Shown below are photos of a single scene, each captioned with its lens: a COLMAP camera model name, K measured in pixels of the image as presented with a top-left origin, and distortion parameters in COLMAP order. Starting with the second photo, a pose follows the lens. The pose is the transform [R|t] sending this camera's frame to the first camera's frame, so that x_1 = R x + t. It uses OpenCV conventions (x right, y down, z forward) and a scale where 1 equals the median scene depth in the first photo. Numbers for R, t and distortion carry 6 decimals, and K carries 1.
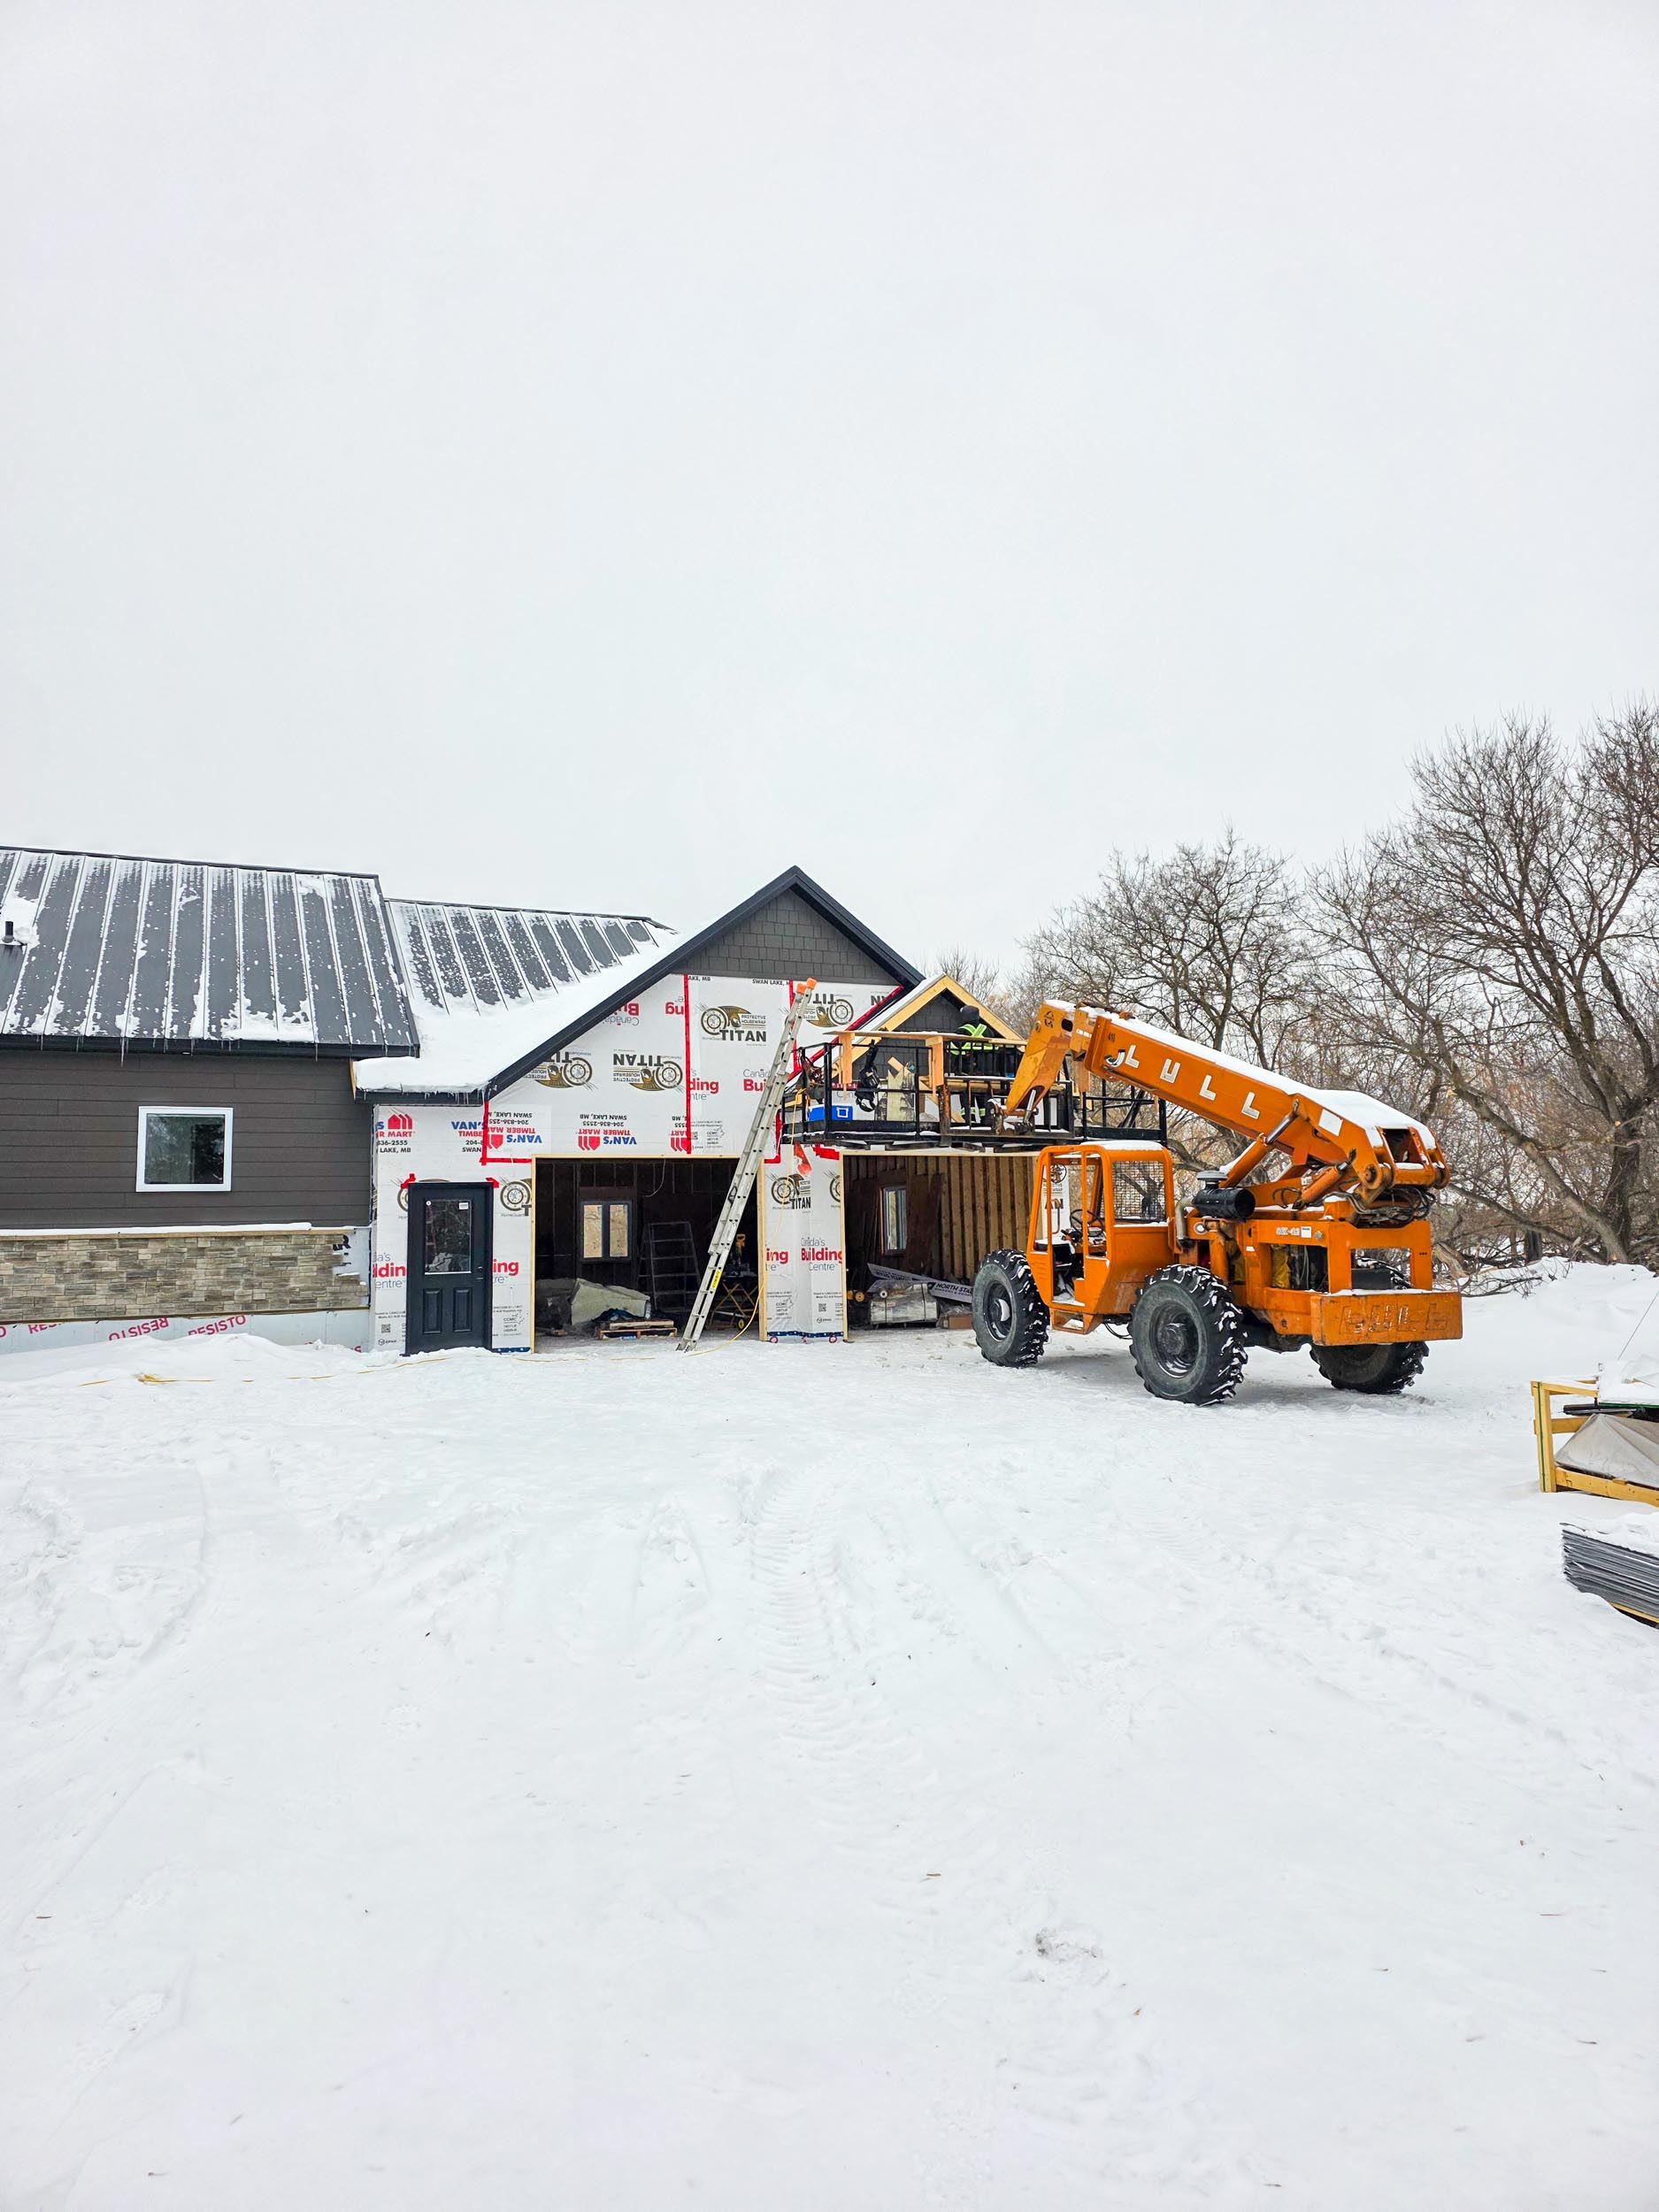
lens RADIAL K [[1493.0, 0, 828.6], [0, 1493.0, 1078.7], [0, 0, 1]] dist [0.052412, -0.036729]
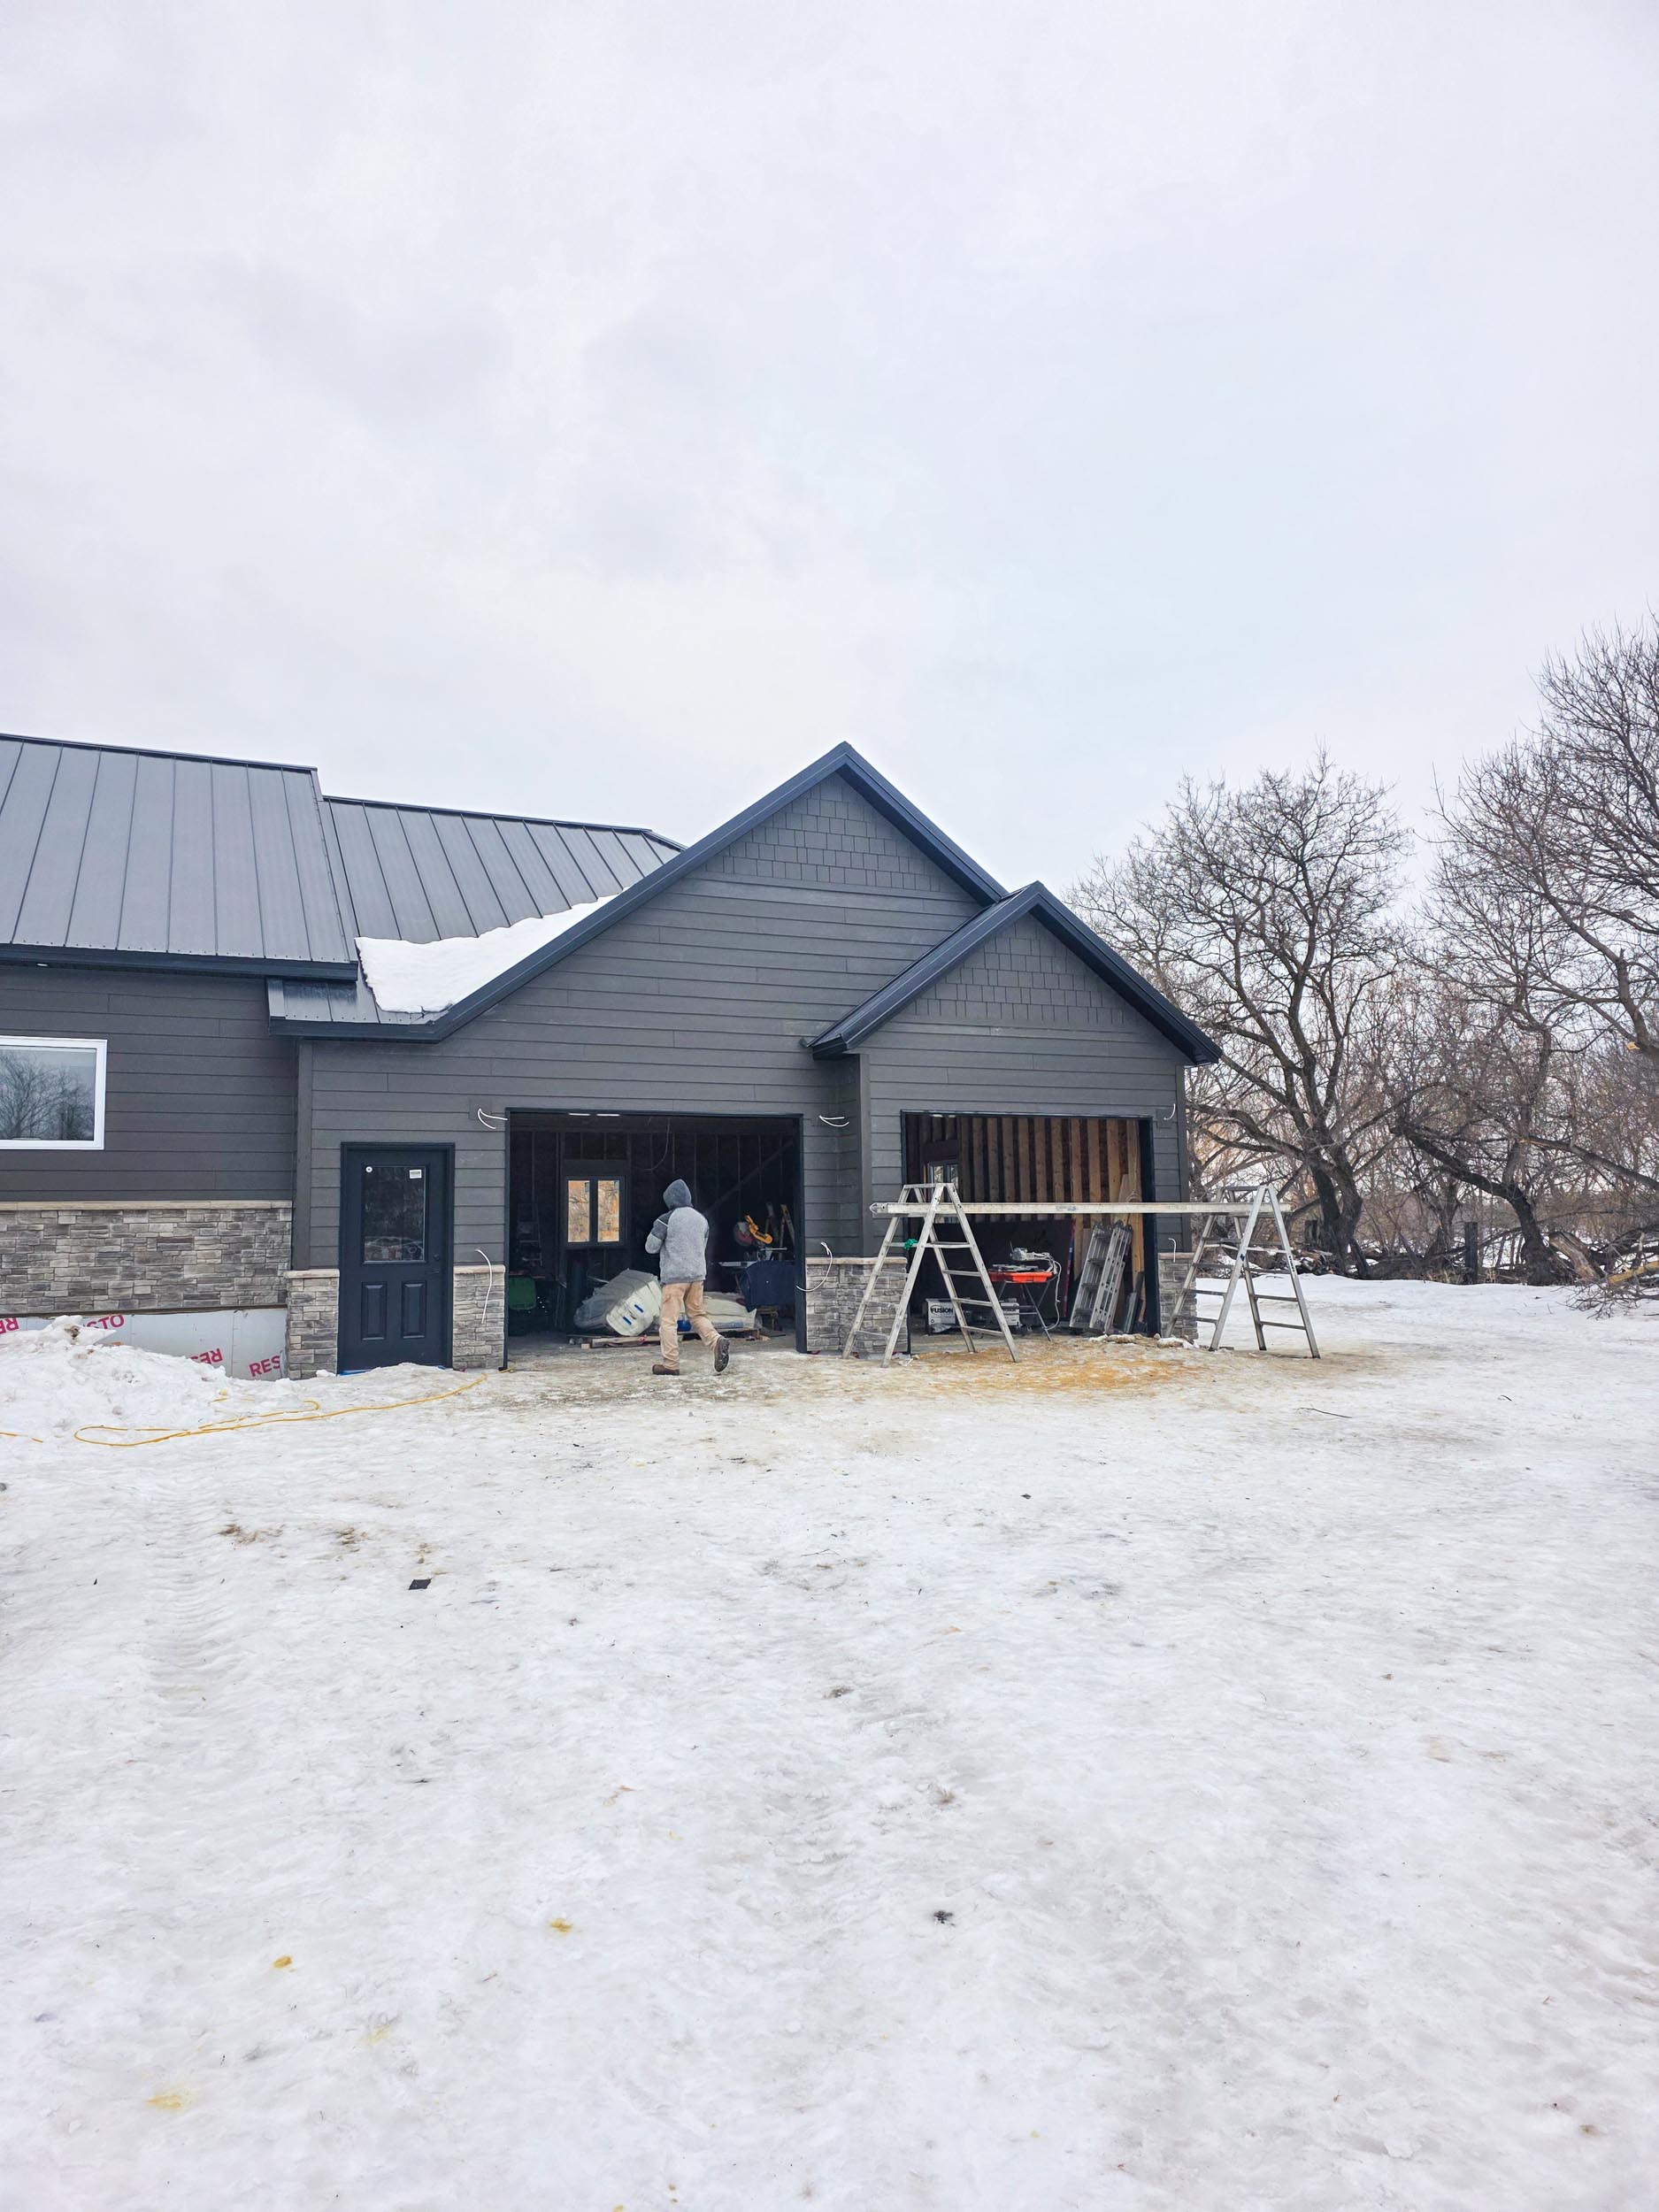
lens RADIAL K [[1493.0, 0, 823.7], [0, 1493.0, 1109.8], [0, 0, 1]] dist [0.052412, -0.036729]
pose [[0.999907, 0.008500, 0.010684, -0.041837], [-0.008809, 0.999533, 0.029248, 0.027059], [-0.010430, -0.029339, 0.999515, 0.224938]]
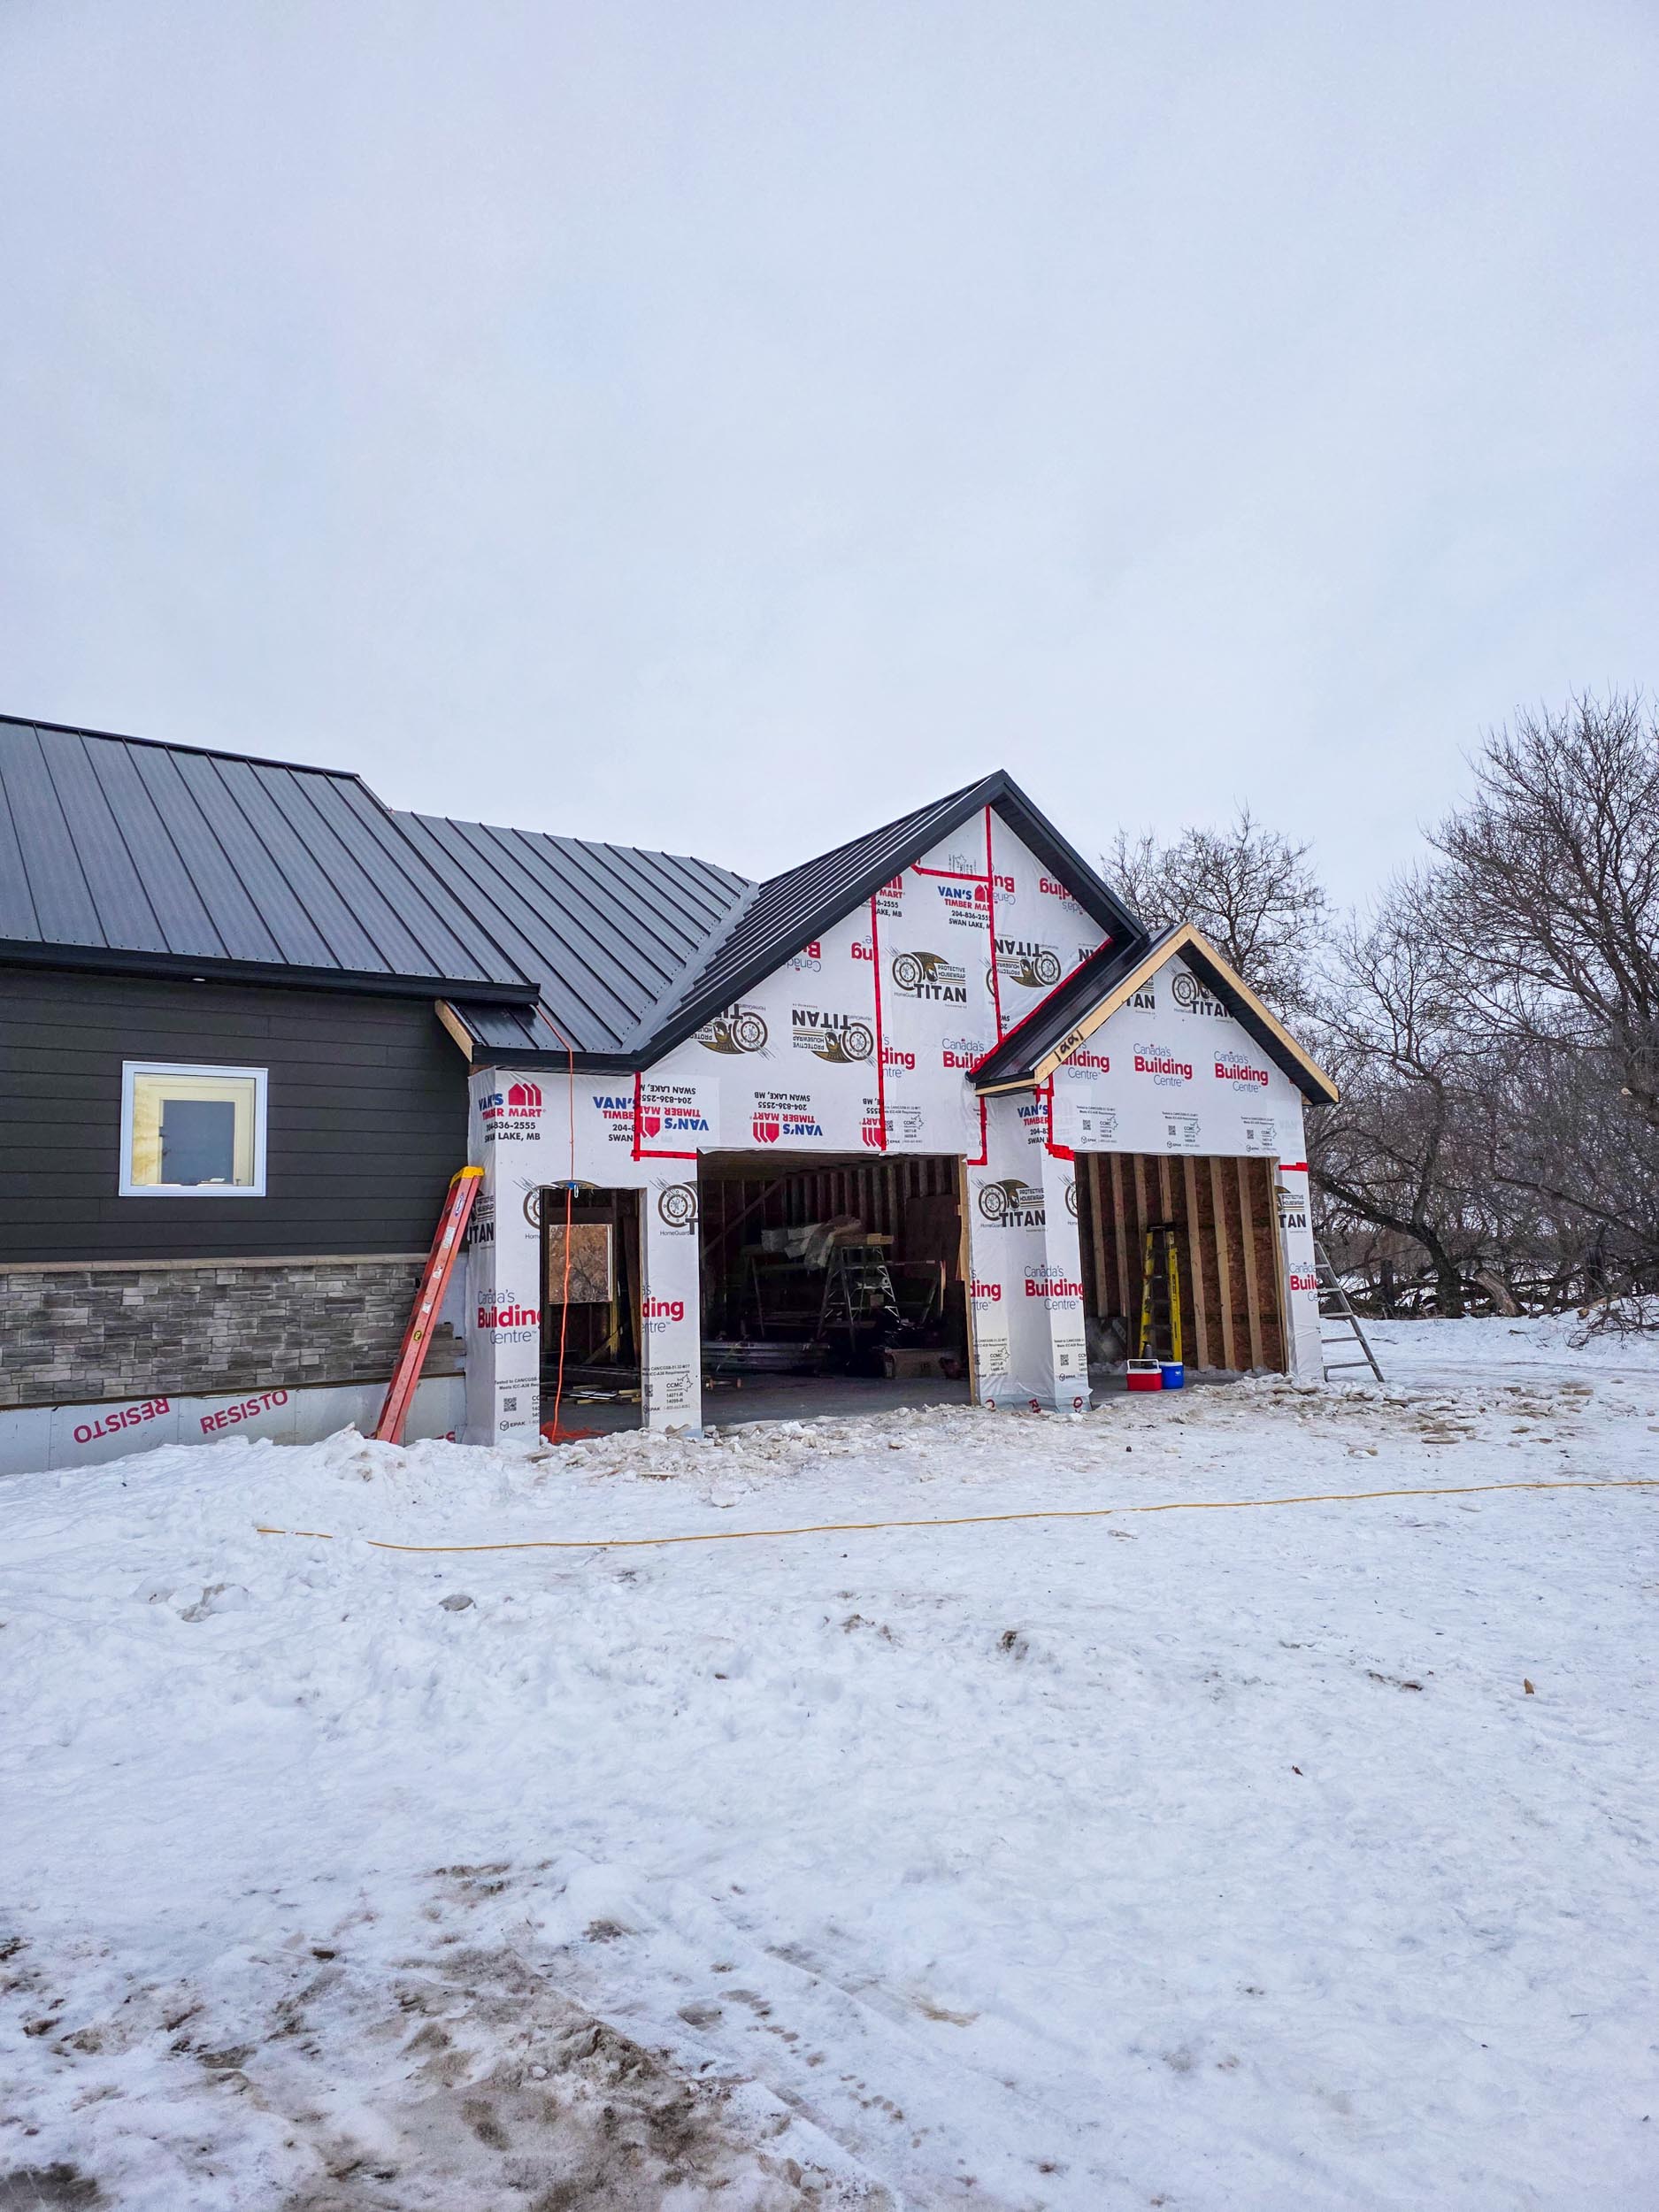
lens RADIAL K [[1493.0, 0, 830.2], [0, 1493.0, 1079.2], [0, 0, 1]] dist [0.052412, -0.036729]
pose [[0.976089, 0.017586, 0.216660, -0.280496], [-0.011898, 0.999550, -0.027529, 0.036391], [-0.217046, 0.024293, 0.975859, 0.295558]]
